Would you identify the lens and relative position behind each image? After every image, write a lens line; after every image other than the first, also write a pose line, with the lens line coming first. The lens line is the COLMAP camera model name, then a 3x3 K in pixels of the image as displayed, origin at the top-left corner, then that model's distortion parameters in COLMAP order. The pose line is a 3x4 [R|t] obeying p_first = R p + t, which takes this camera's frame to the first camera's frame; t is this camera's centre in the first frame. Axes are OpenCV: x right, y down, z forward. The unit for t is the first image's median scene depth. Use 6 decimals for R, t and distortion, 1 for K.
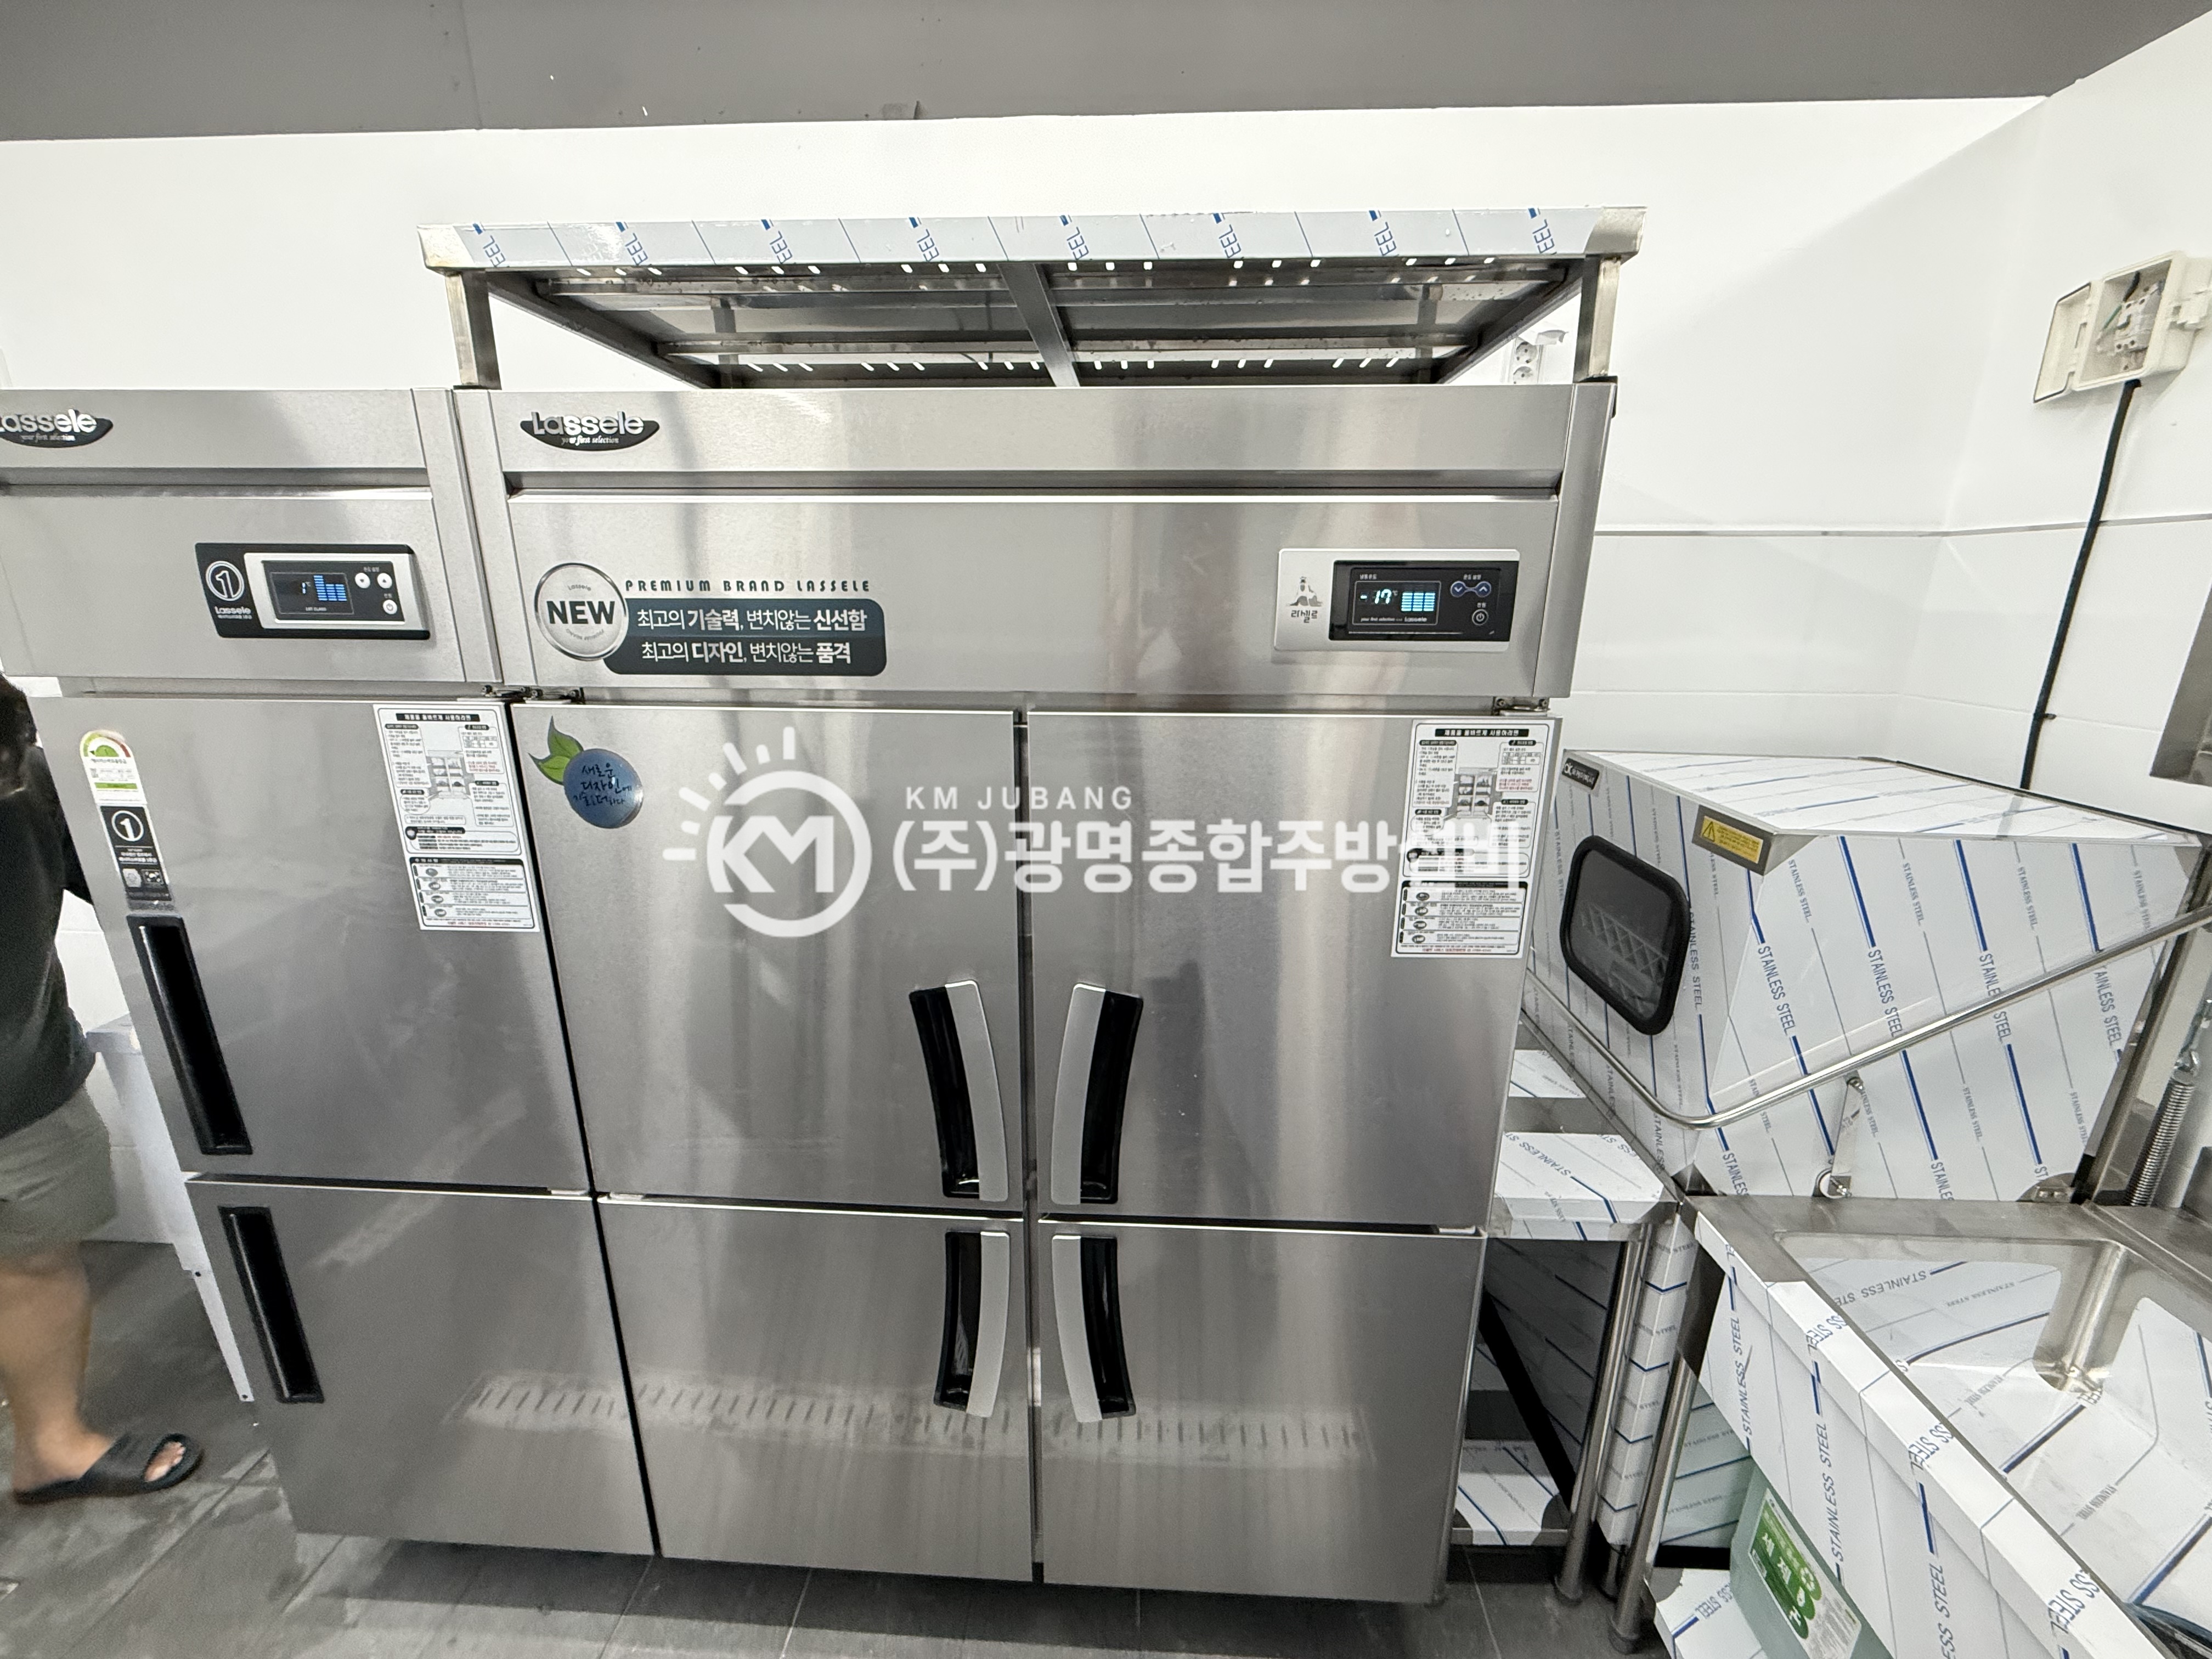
lens RADIAL K [[875.4, 0, 1101.5], [0, 875.4, 831.8], [0, 0, 1]] dist [-0.003890, 0.001448]
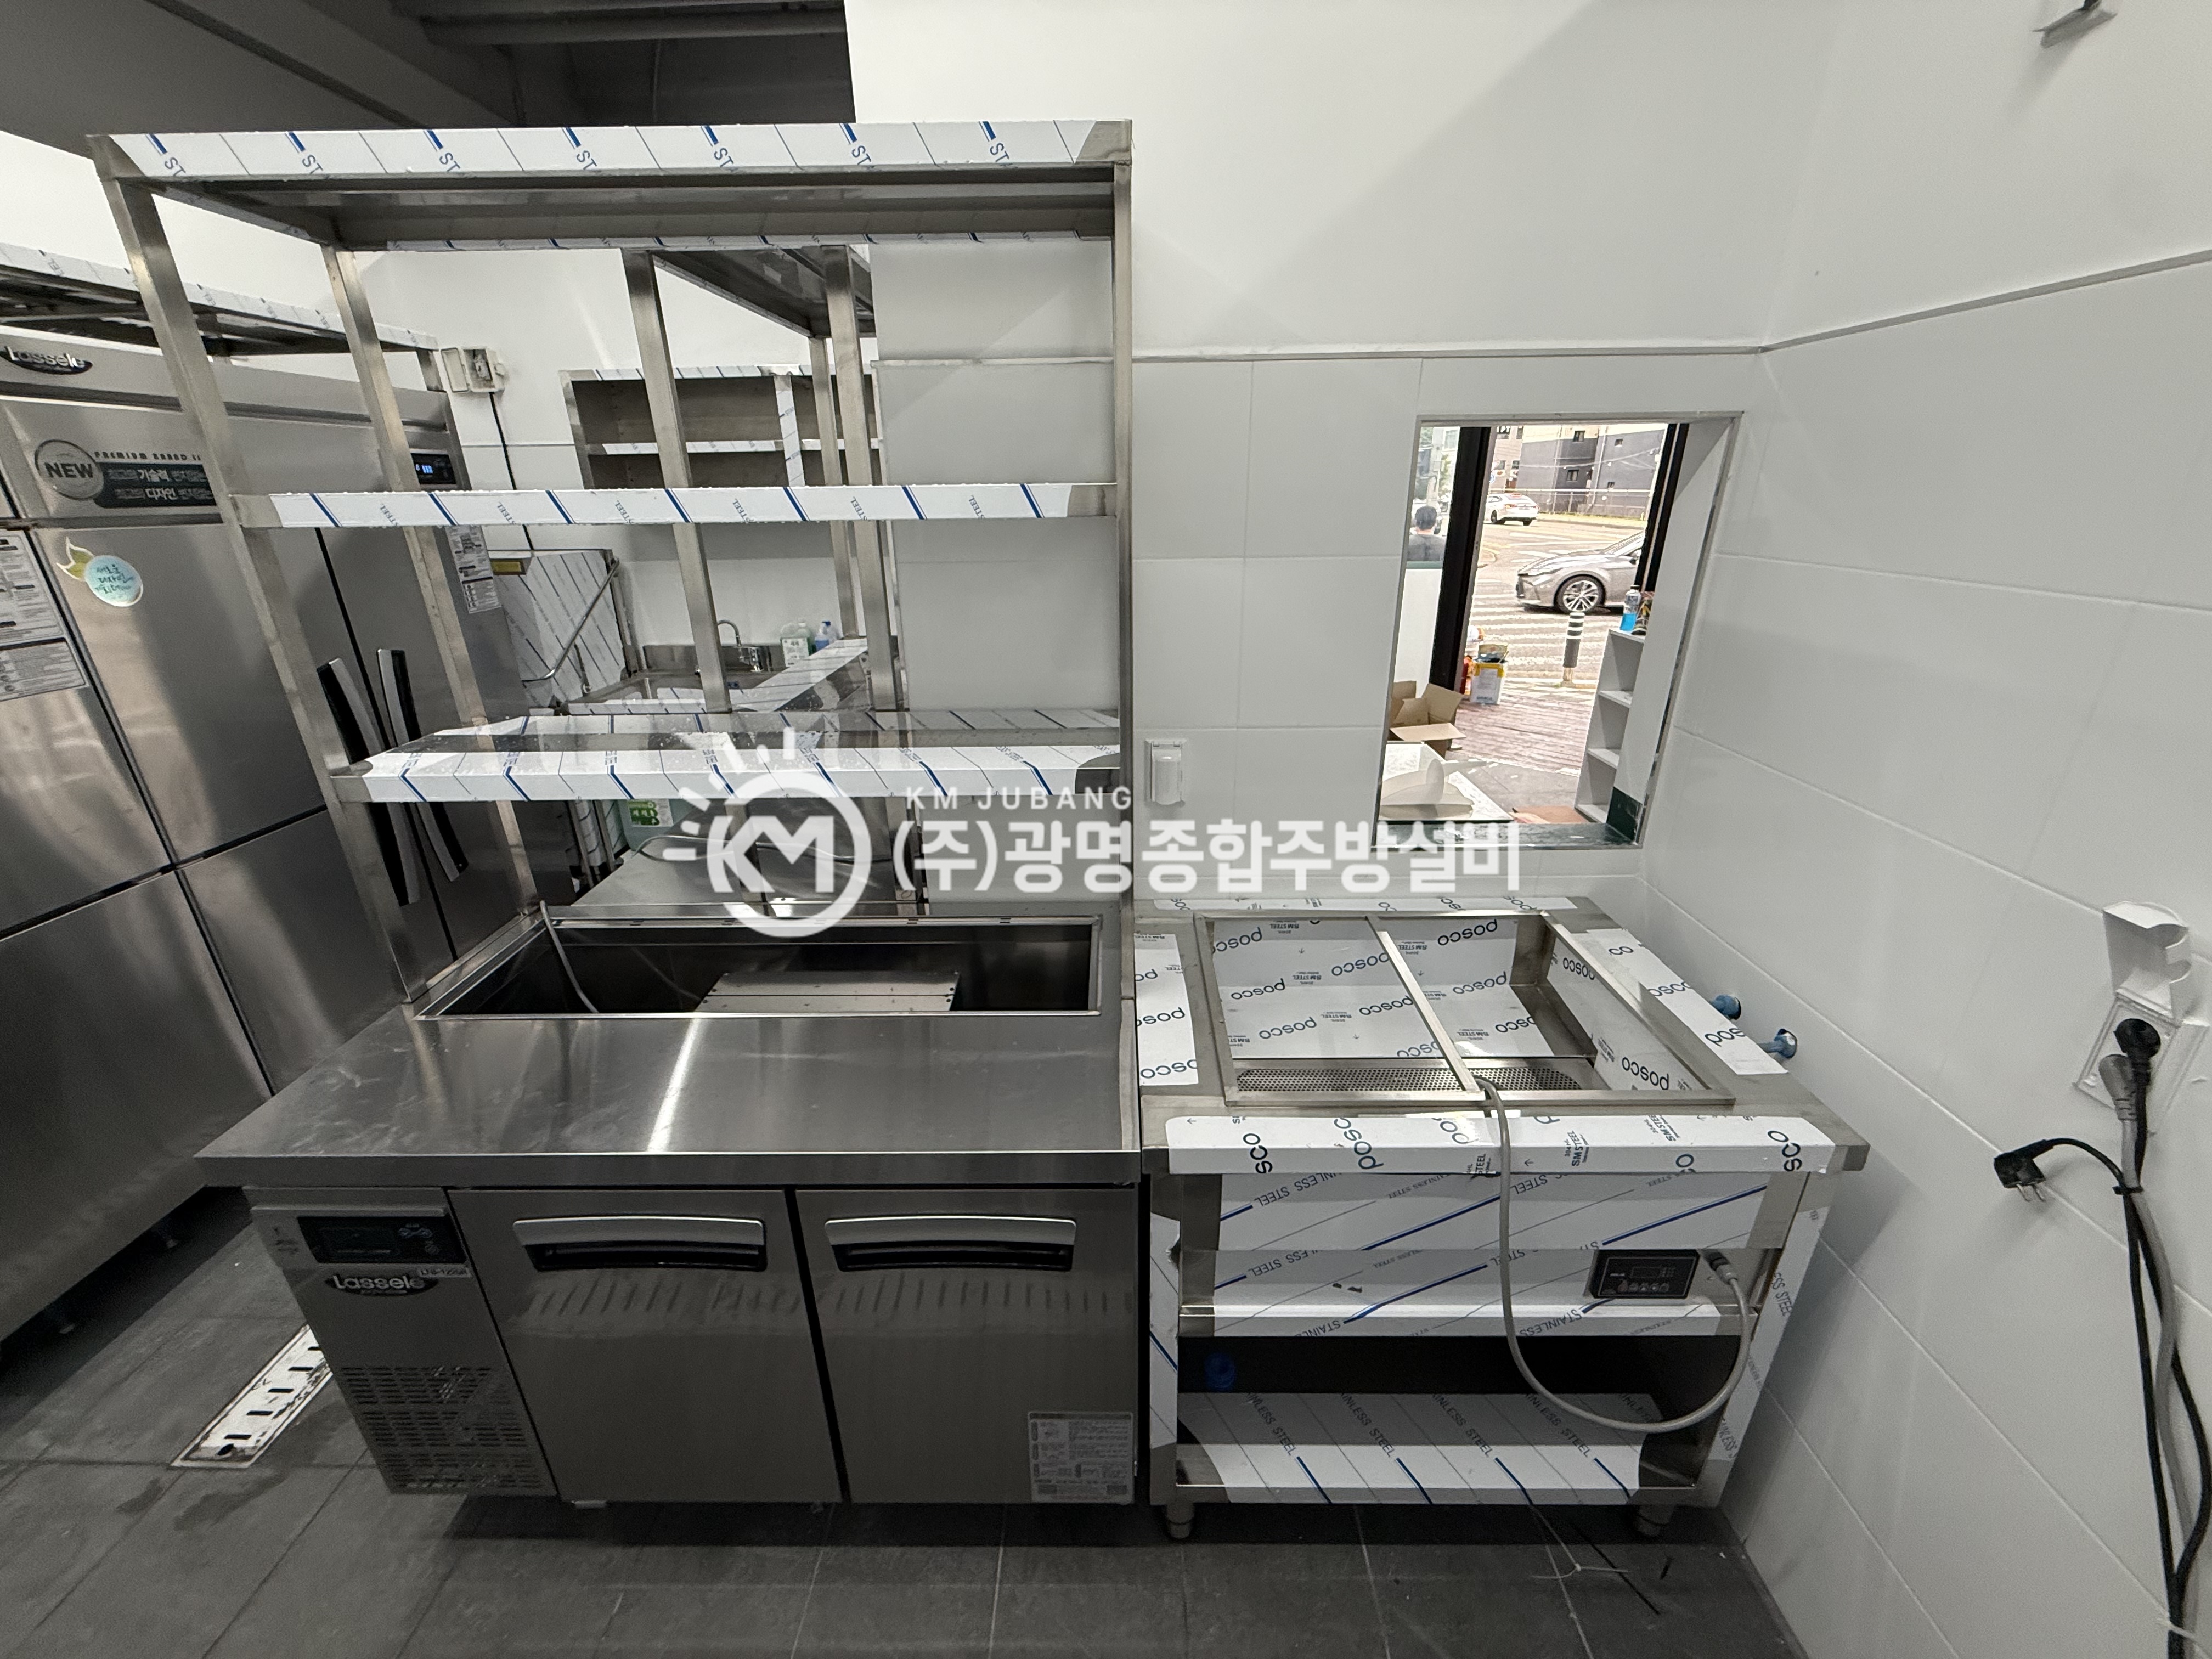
lens RADIAL K [[875.4, 0, 1107.7], [0, 875.4, 831.8], [0, 0, 1]] dist [-0.003890, 0.001448]
pose [[-0.035663, -0.371262, 0.927843, -2.125464], [0.281674, 0.887058, 0.365769, 0.270509], [-0.958847, 0.274394, 0.072940, -0.731886]]
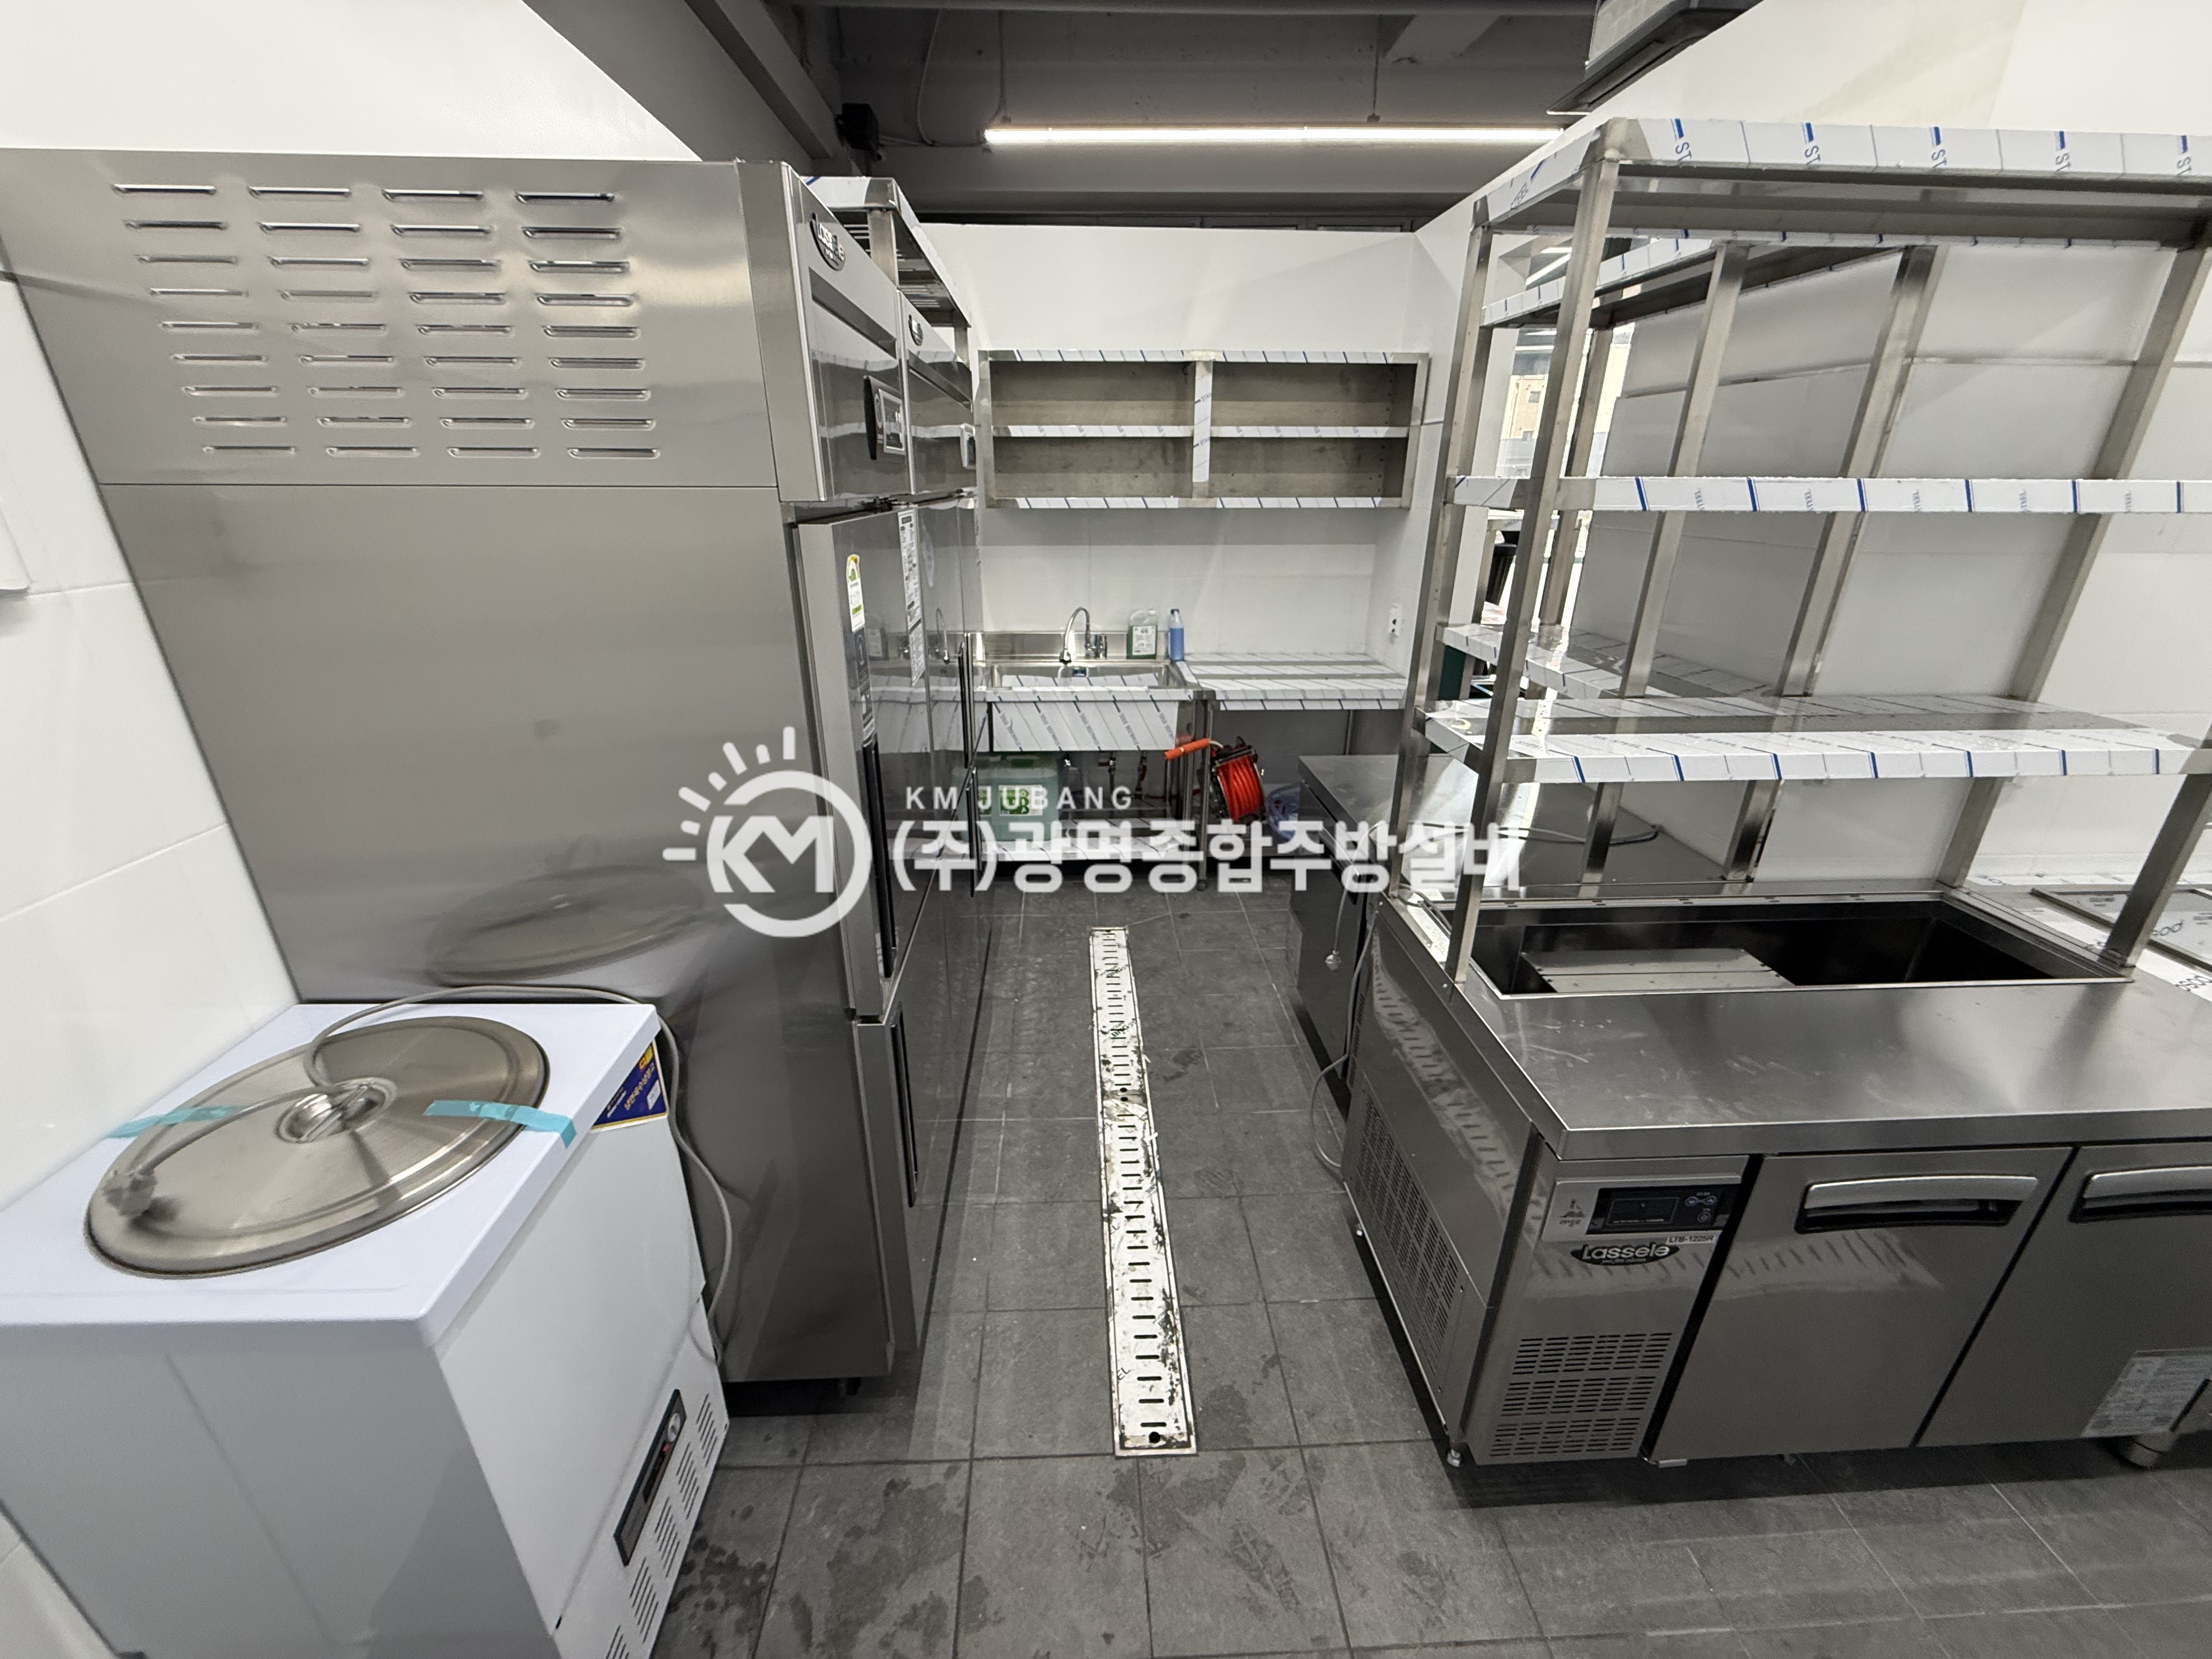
lens RADIAL K [[875.4, 0, 1104.7], [0, 875.4, 835.5], [0, 0, 1]] dist [-0.003890, 0.001448]
pose [[-0.100138, -0.382501, 0.918513, -2.051121], [0.261960, 0.880447, 0.395209, -0.139975], [-0.959869, 0.280189, 0.012034, 0.735005]]
